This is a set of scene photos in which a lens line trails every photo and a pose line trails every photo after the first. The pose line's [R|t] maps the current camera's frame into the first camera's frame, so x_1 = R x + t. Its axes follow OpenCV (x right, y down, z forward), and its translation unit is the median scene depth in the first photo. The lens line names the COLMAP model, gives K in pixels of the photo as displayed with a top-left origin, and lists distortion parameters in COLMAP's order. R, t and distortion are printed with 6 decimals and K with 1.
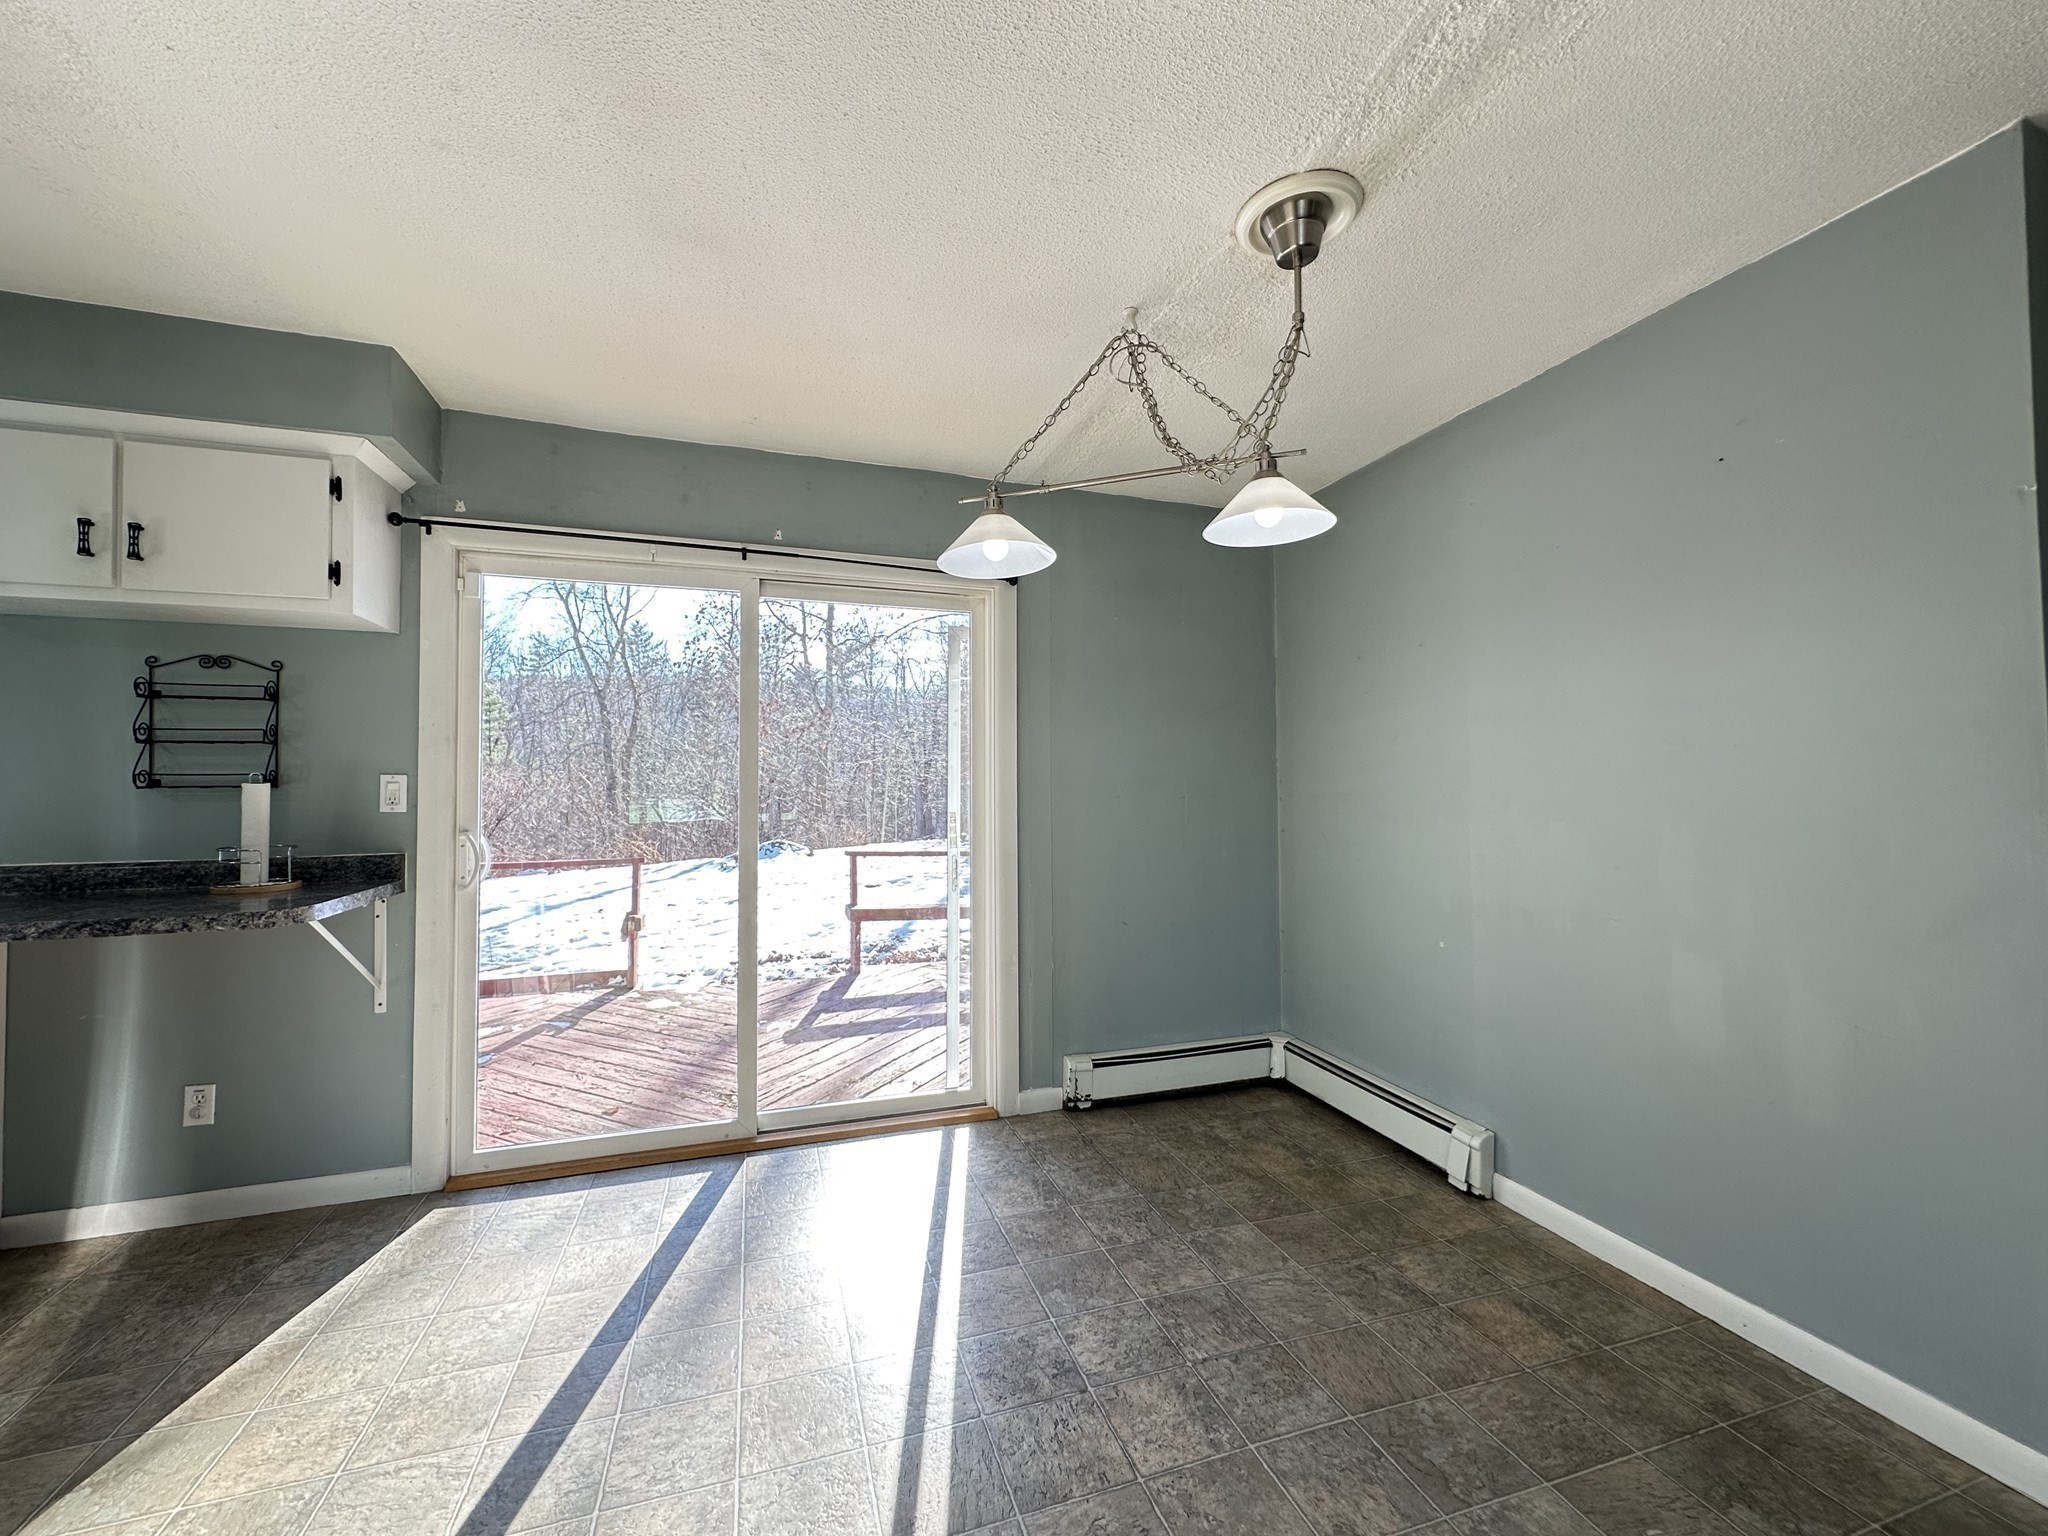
lens RADIAL K [[815.0, 0, 1015.4], [0, 815.0, 764.5], [0, 0, 1]] dist [-0.004317, 0.000772]
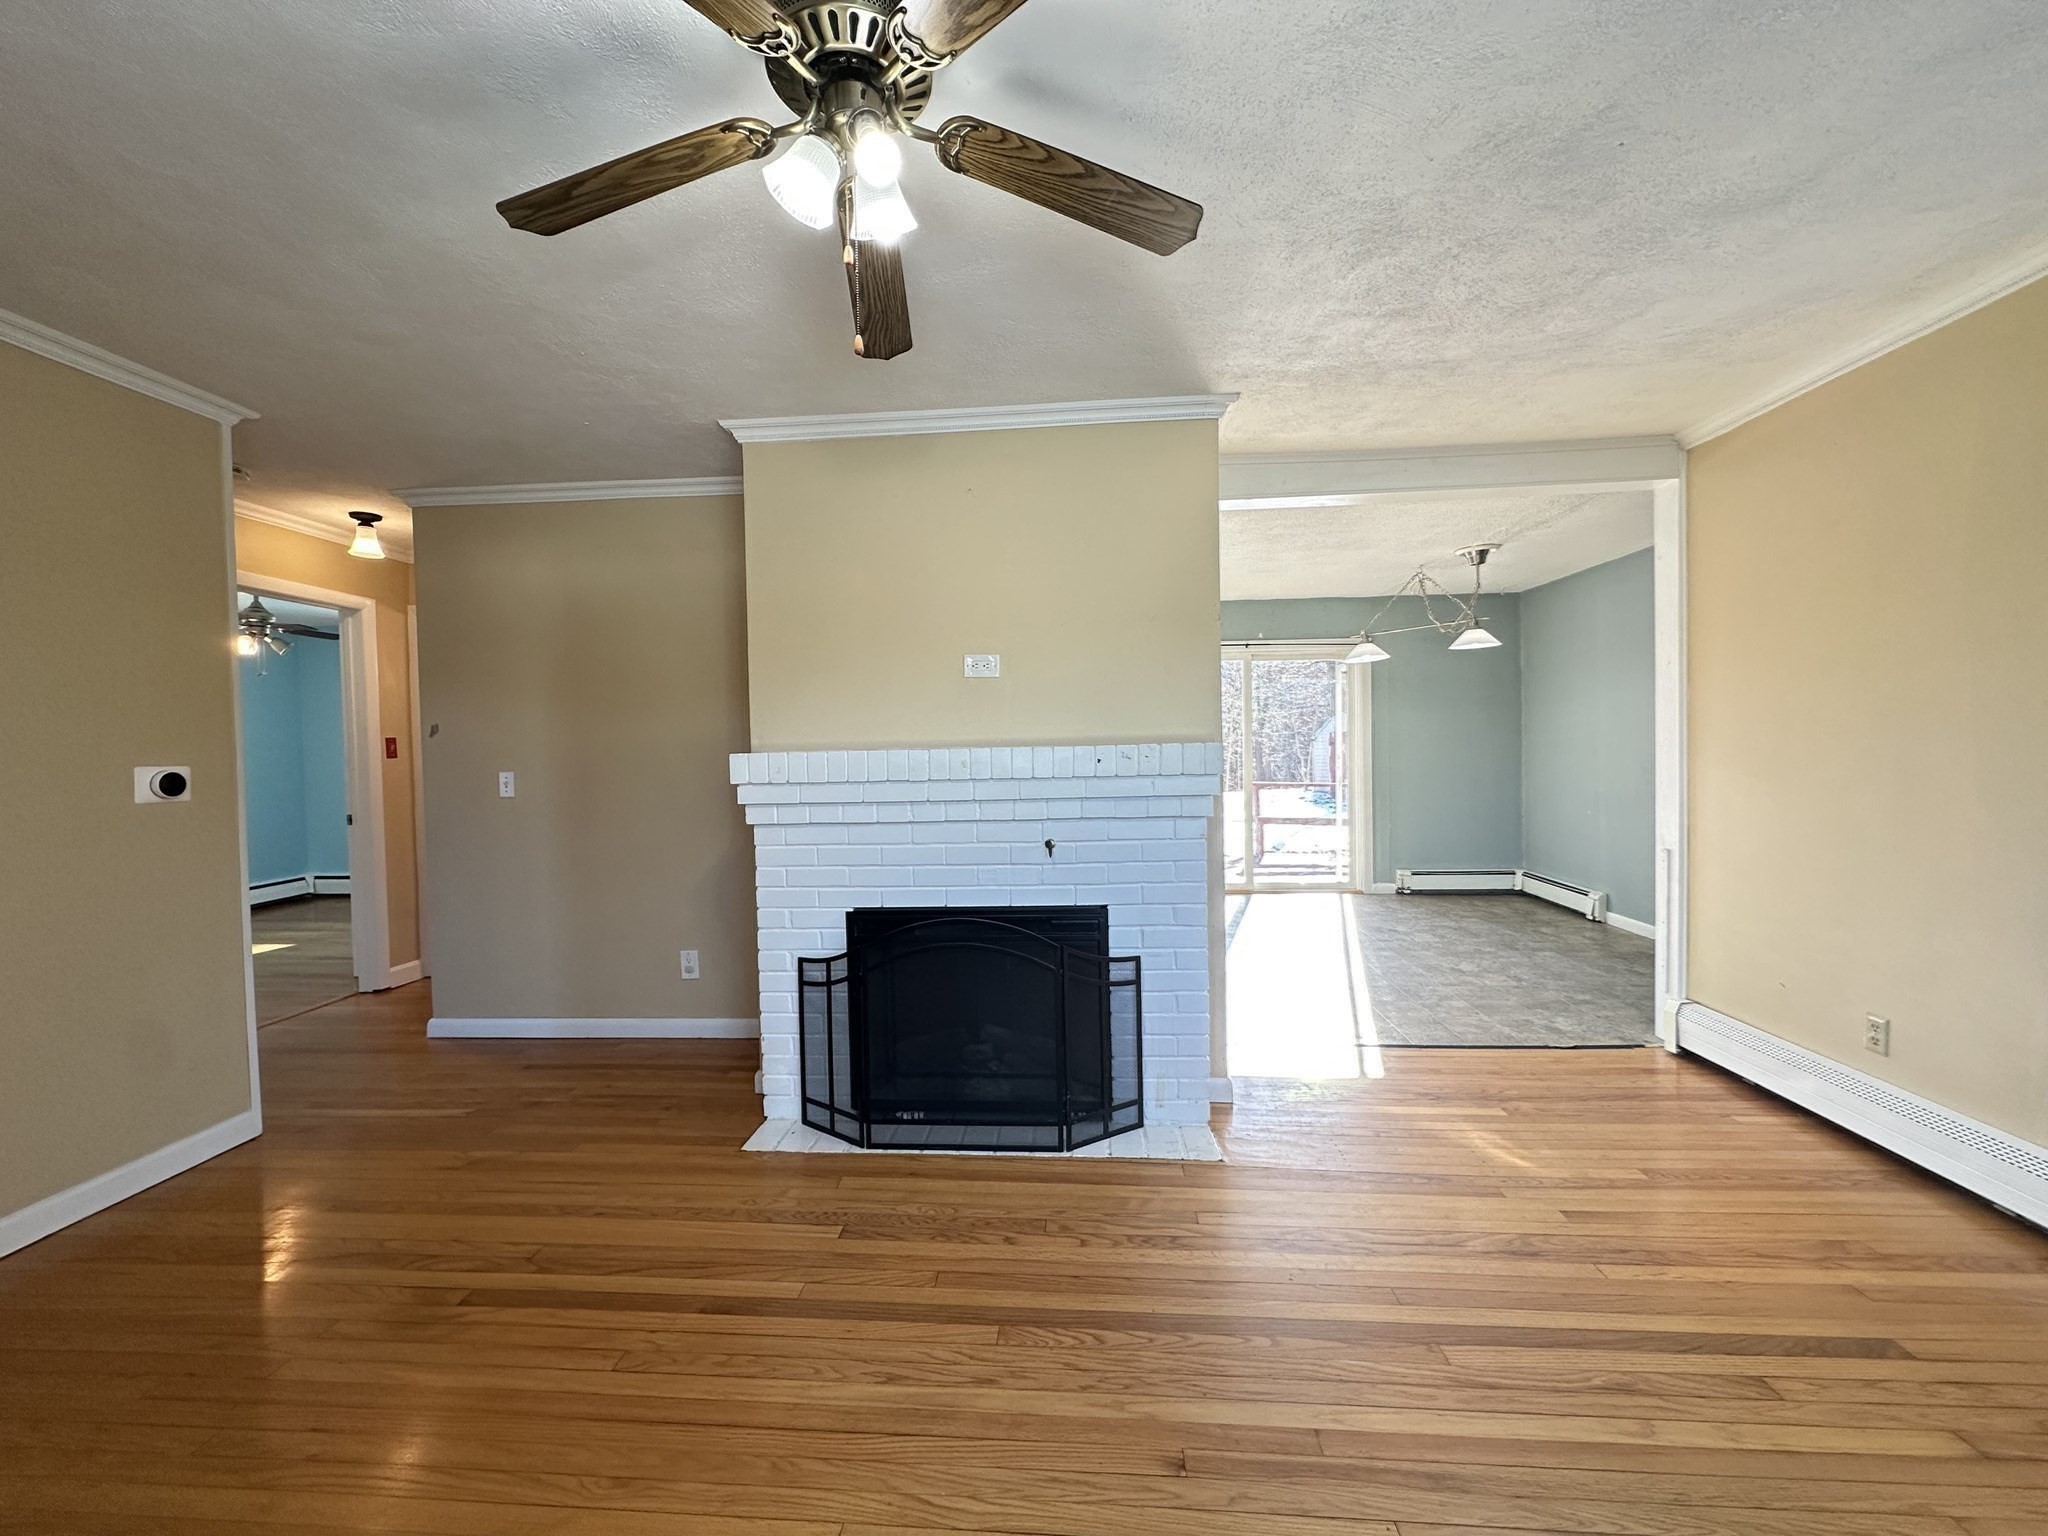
lens RADIAL K [[815.0, 0, 1018.4], [0, 815.0, 765.1], [0, 0, 1]] dist [-0.004317, 0.000772]
pose [[0.924637, -0.003737, -0.380831, -0.054256], [0.024658, 0.998441, 0.050071, -0.052107], [0.380051, -0.055688, 0.923288, -1.692752]]
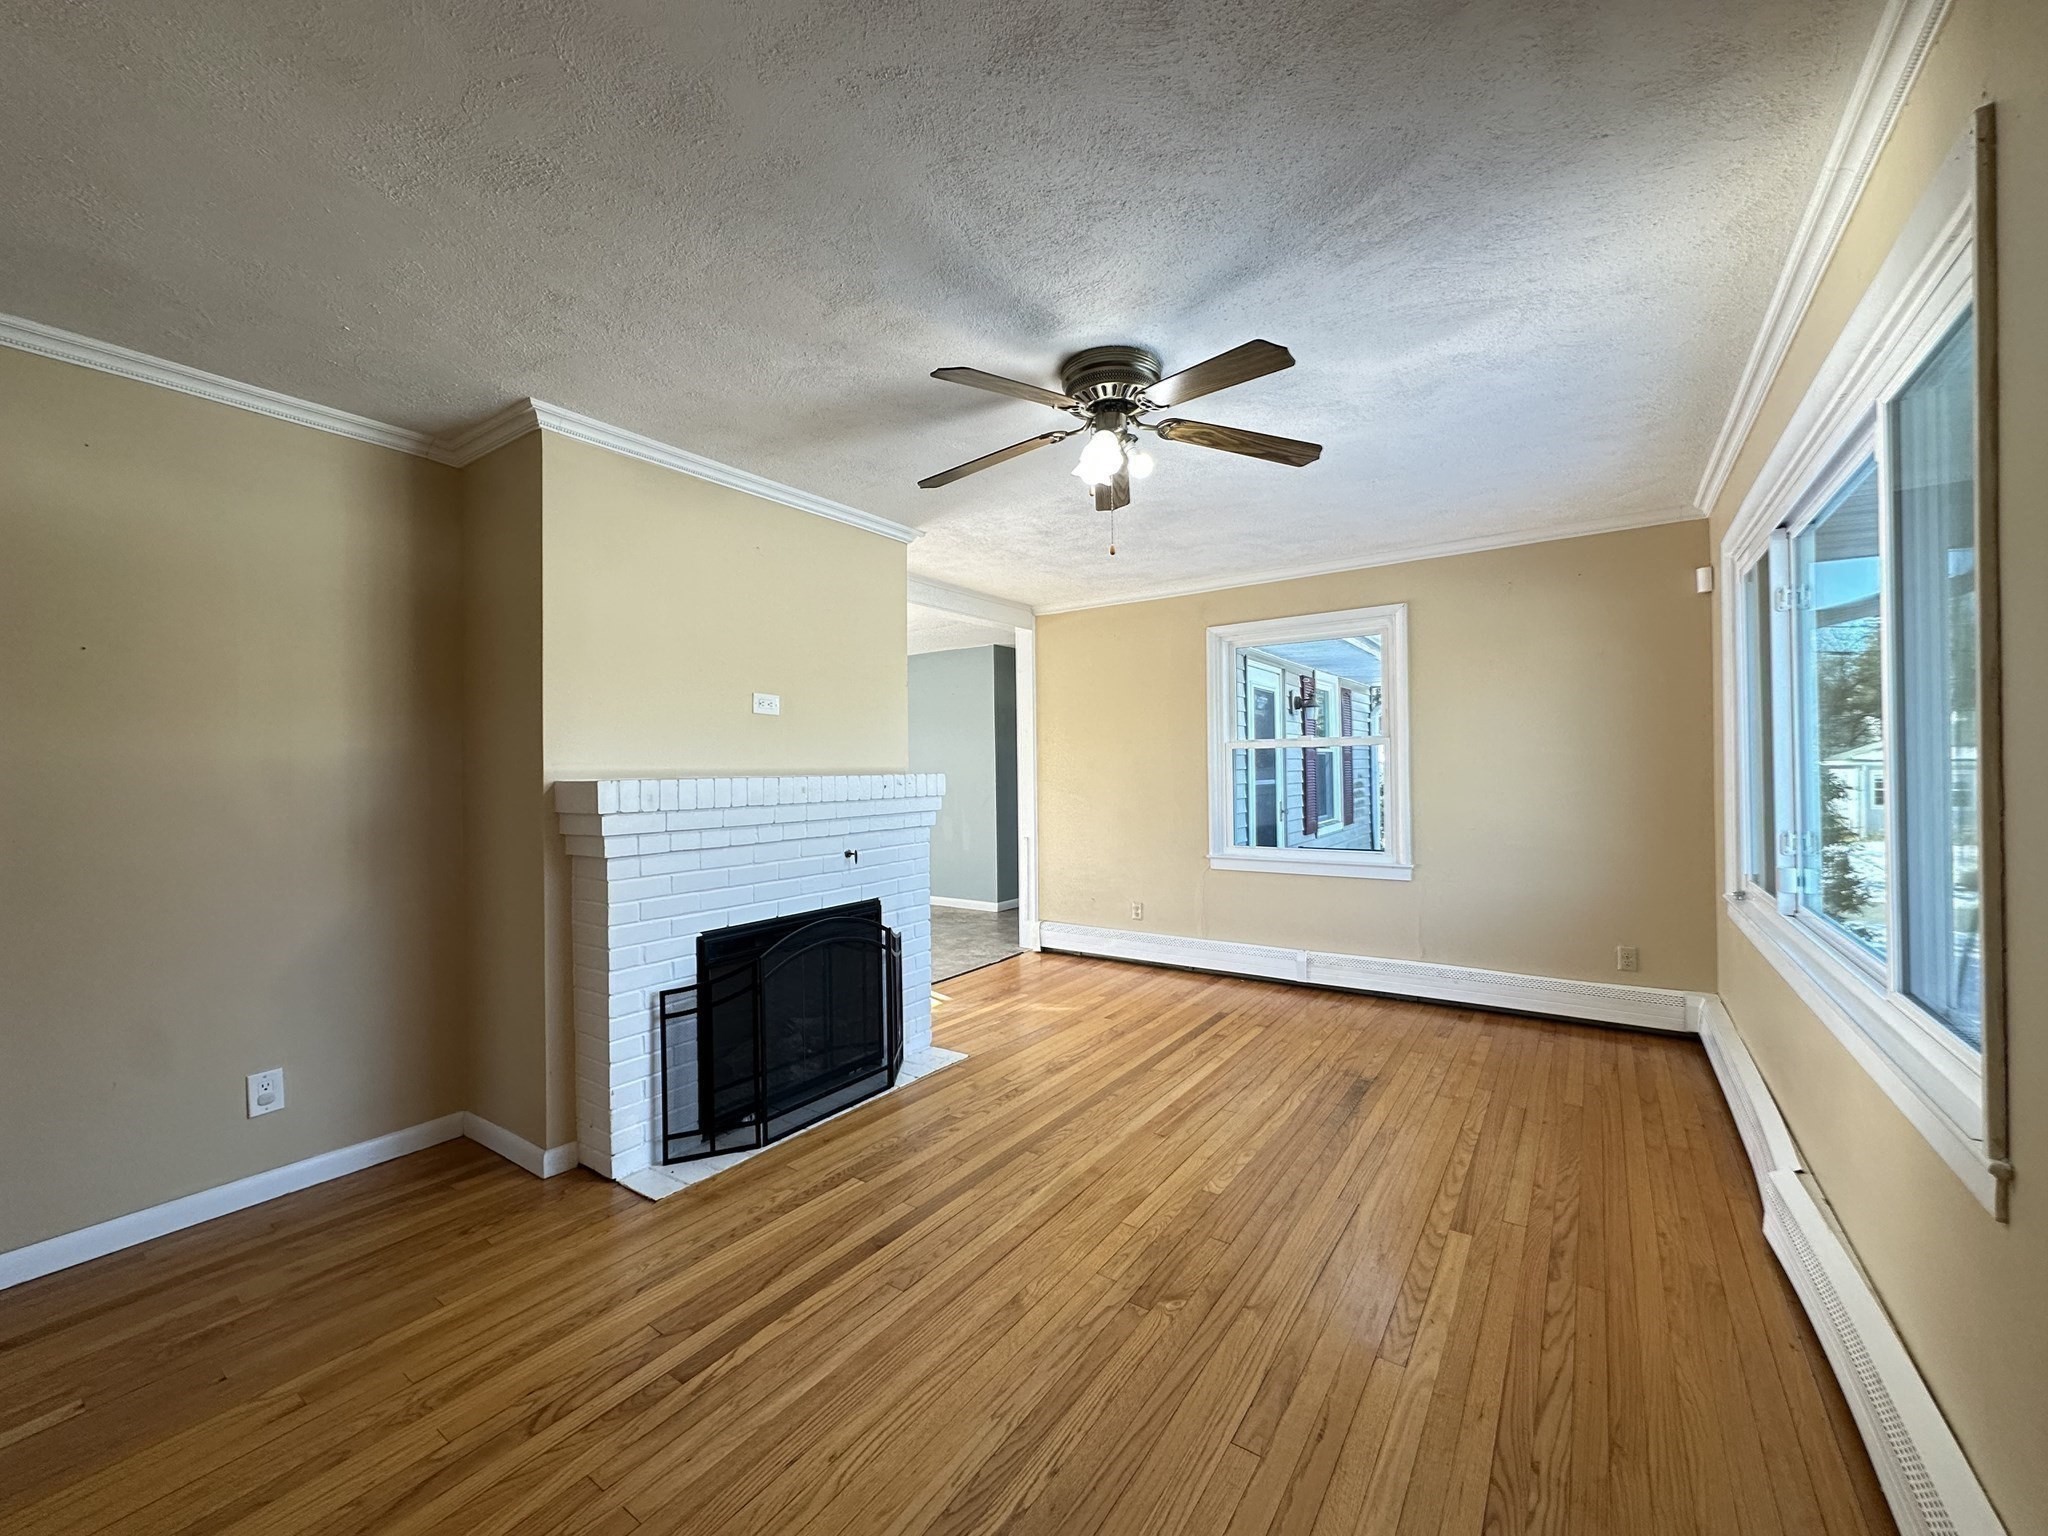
lens RADIAL K [[815.0, 0, 1018.9], [0, 815.0, 765.4], [0, 0, 1]] dist [-0.004317, 0.000772]
pose [[0.801263, -0.000188, 0.598312, -1.024639], [-0.008243, 0.999902, 0.011353, -0.056207], [-0.598255, -0.014029, 0.801183, -1.935170]]
